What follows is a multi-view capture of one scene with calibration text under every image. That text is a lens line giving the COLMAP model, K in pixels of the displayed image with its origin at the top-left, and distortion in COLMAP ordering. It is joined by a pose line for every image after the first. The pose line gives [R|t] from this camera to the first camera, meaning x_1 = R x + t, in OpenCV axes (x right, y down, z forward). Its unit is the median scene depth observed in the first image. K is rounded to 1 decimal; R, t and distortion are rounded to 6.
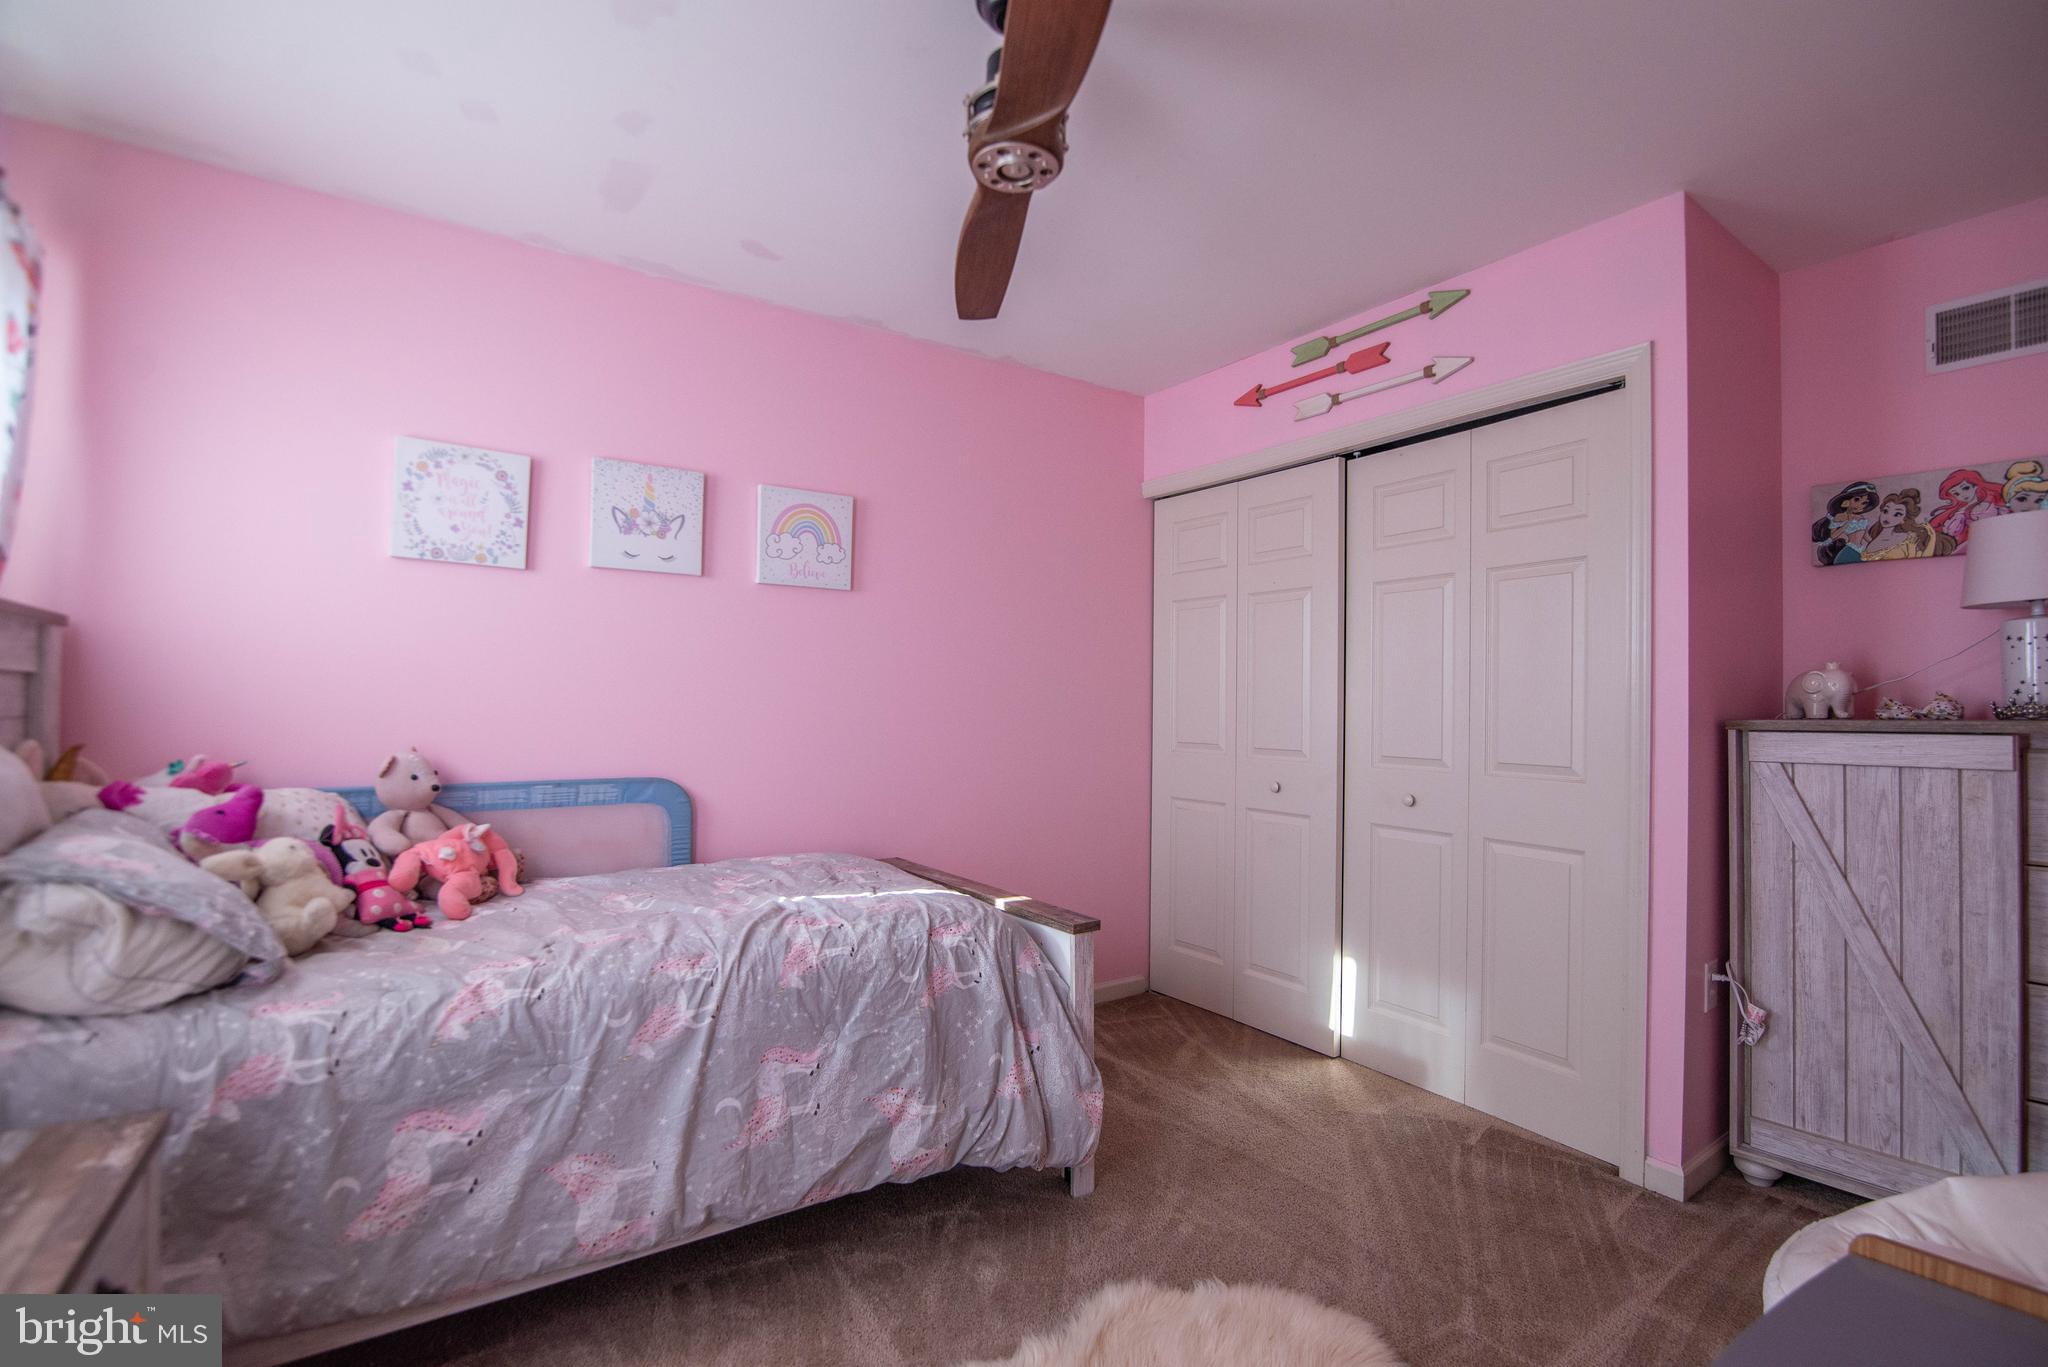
lens RADIAL K [[943.6, 0, 1035.8], [0, 943.6, 688.6], [0, 0, 1]] dist [-0.023737, 0.000077]
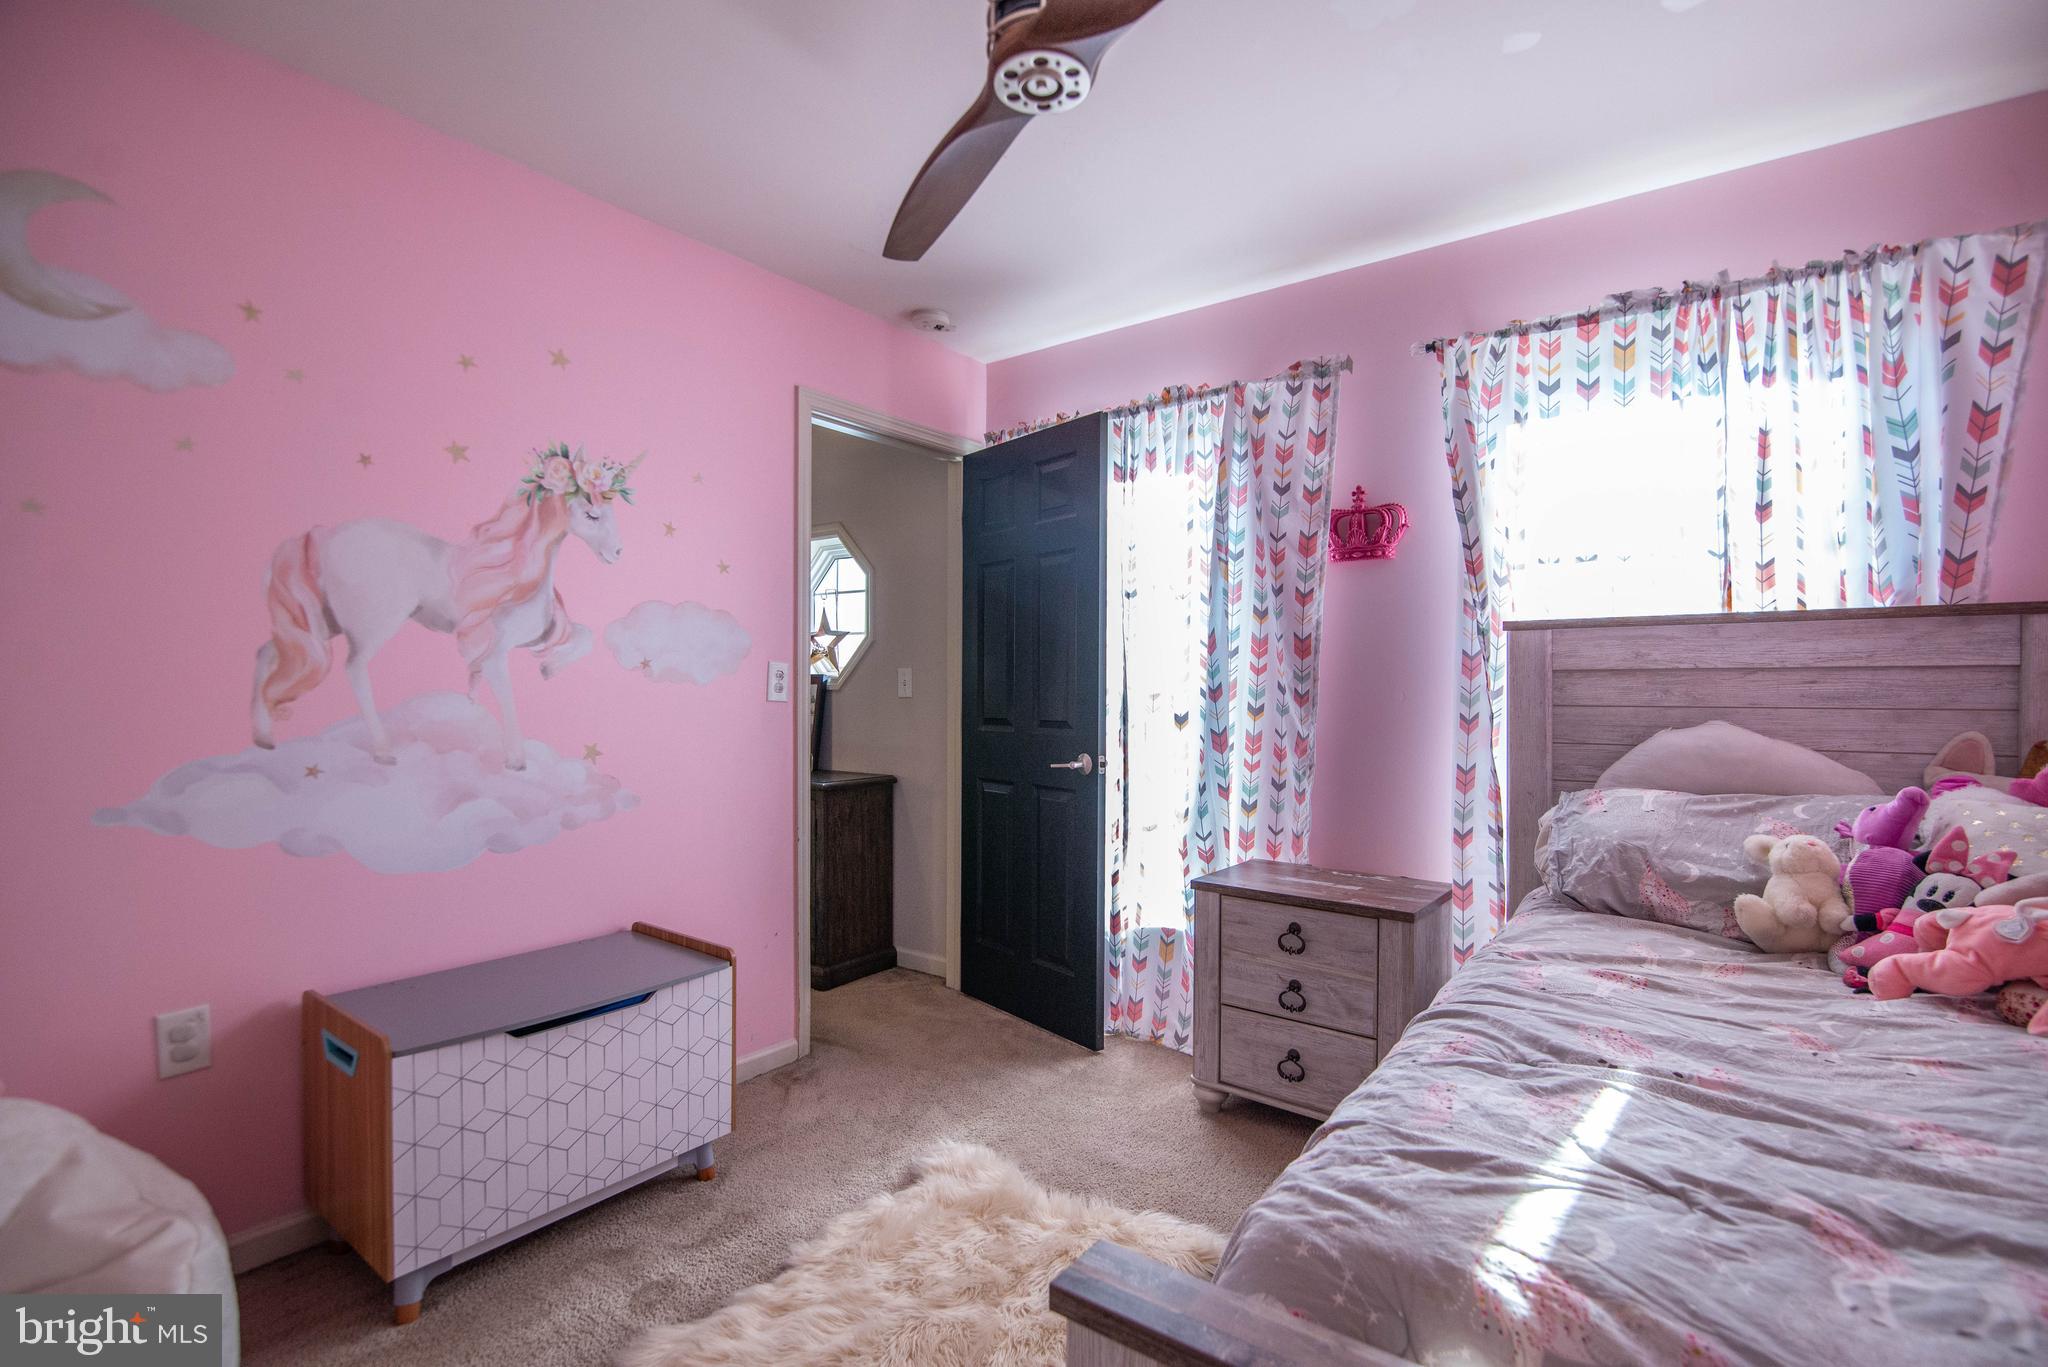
lens RADIAL K [[943.6, 0, 1035.8], [0, 943.6, 688.6], [0, 0, 1]] dist [-0.023737, 0.000077]
pose [[-0.953610, -0.011940, -0.300808, 0.162896], [-0.005809, 0.999757, -0.021269, 0.026355], [0.300989, -0.018535, -0.953447, 1.241622]]
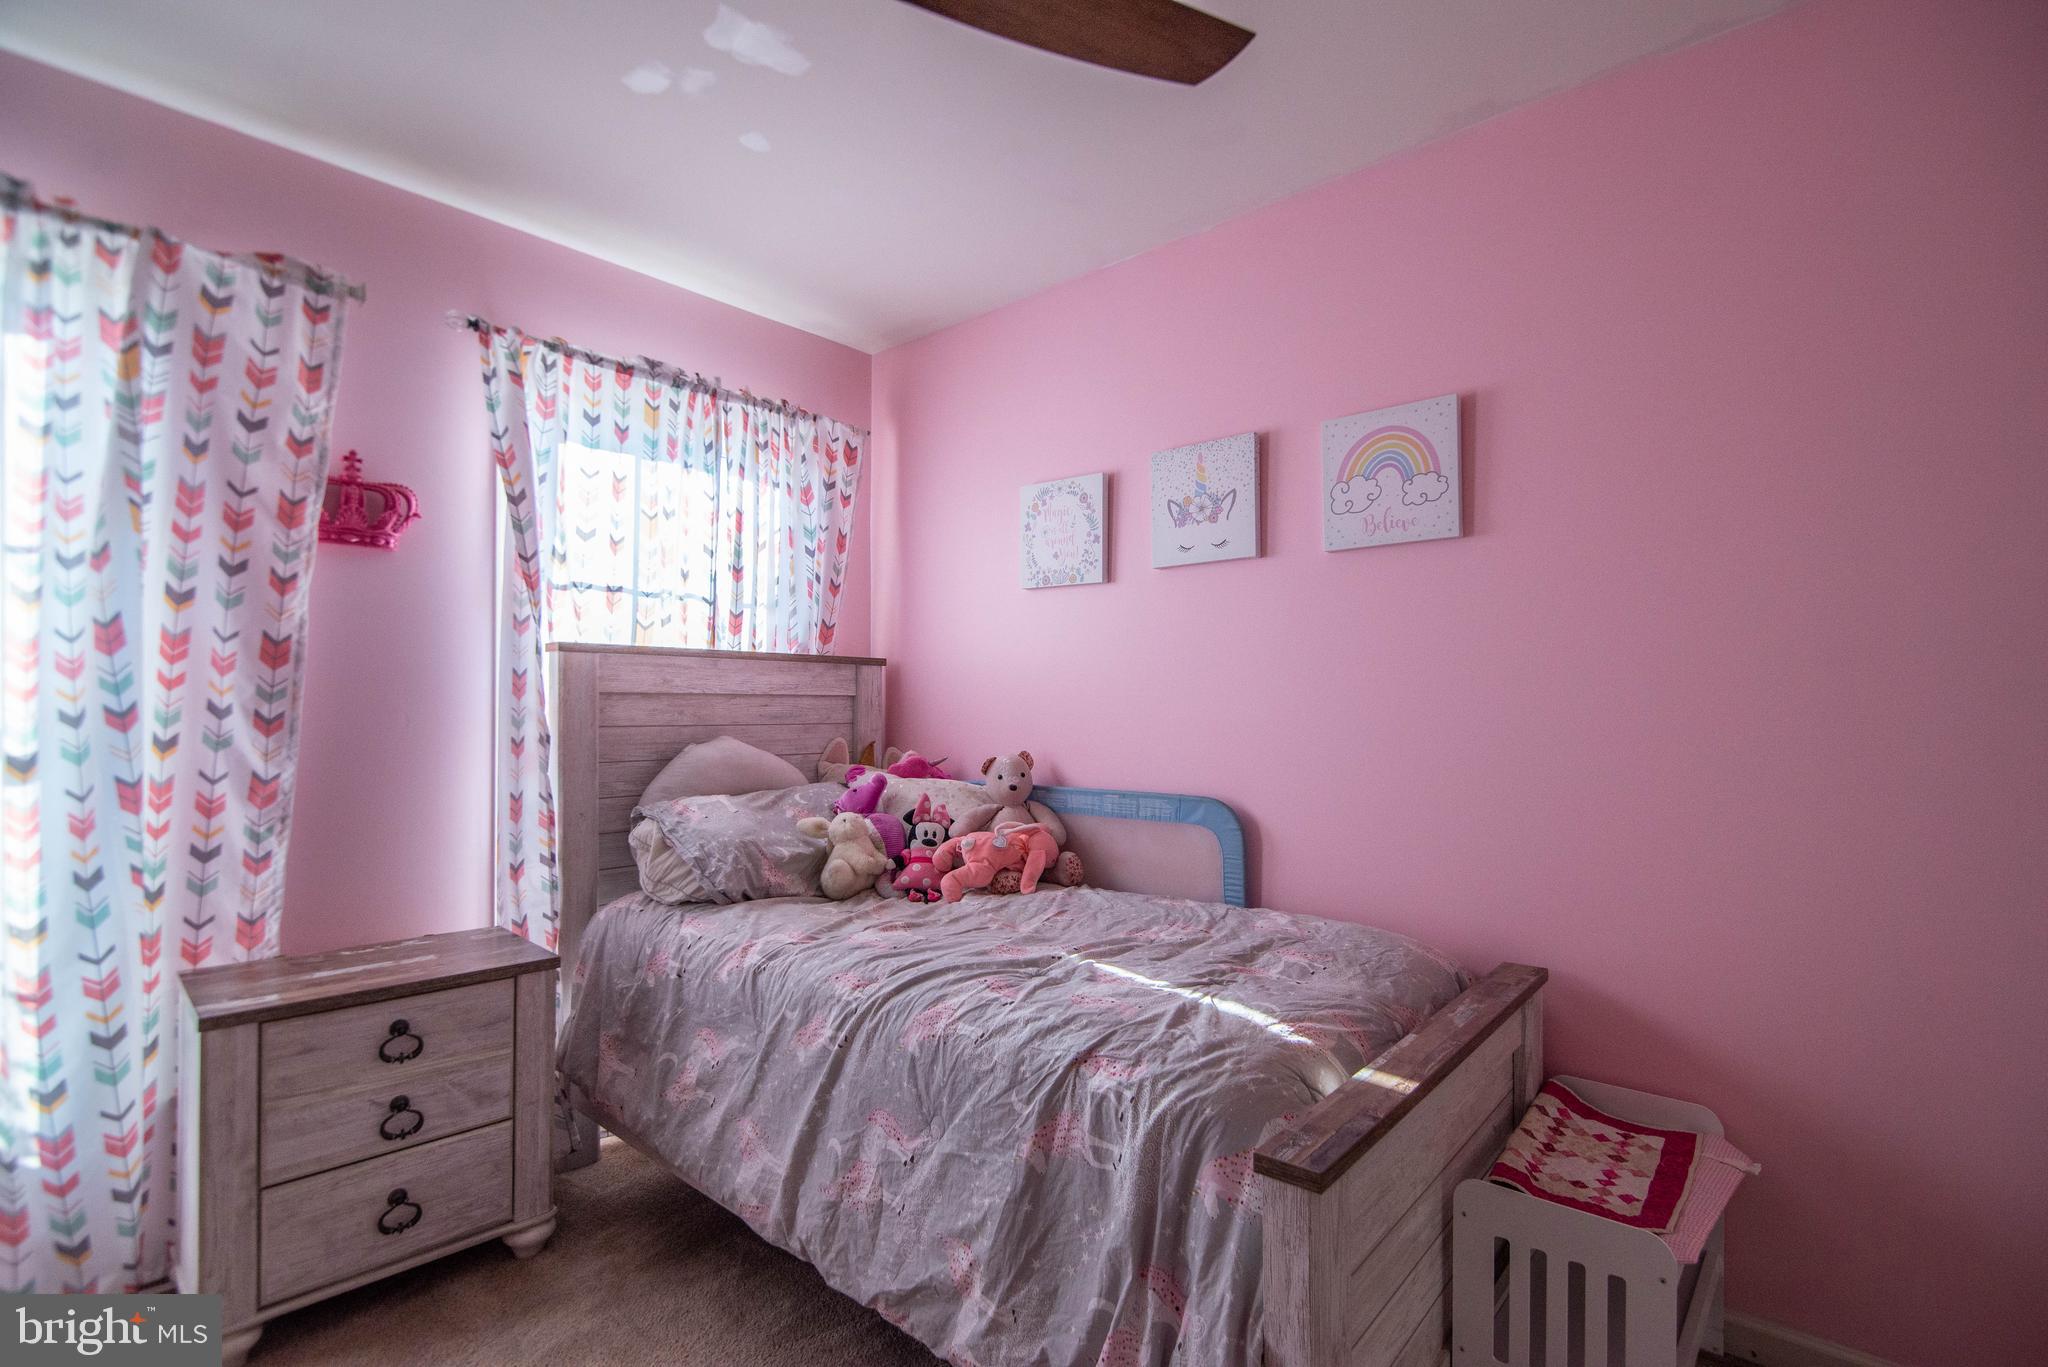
lens RADIAL K [[943.6, 0, 1035.8], [0, 943.6, 688.6], [0, 0, 1]] dist [-0.023737, 0.000077]
pose [[0.238812, -0.031433, -0.970557, 0.448714], [0.019718, 0.999427, -0.027516, 0.016436], [0.970866, -0.012566, 0.239295, 0.696425]]
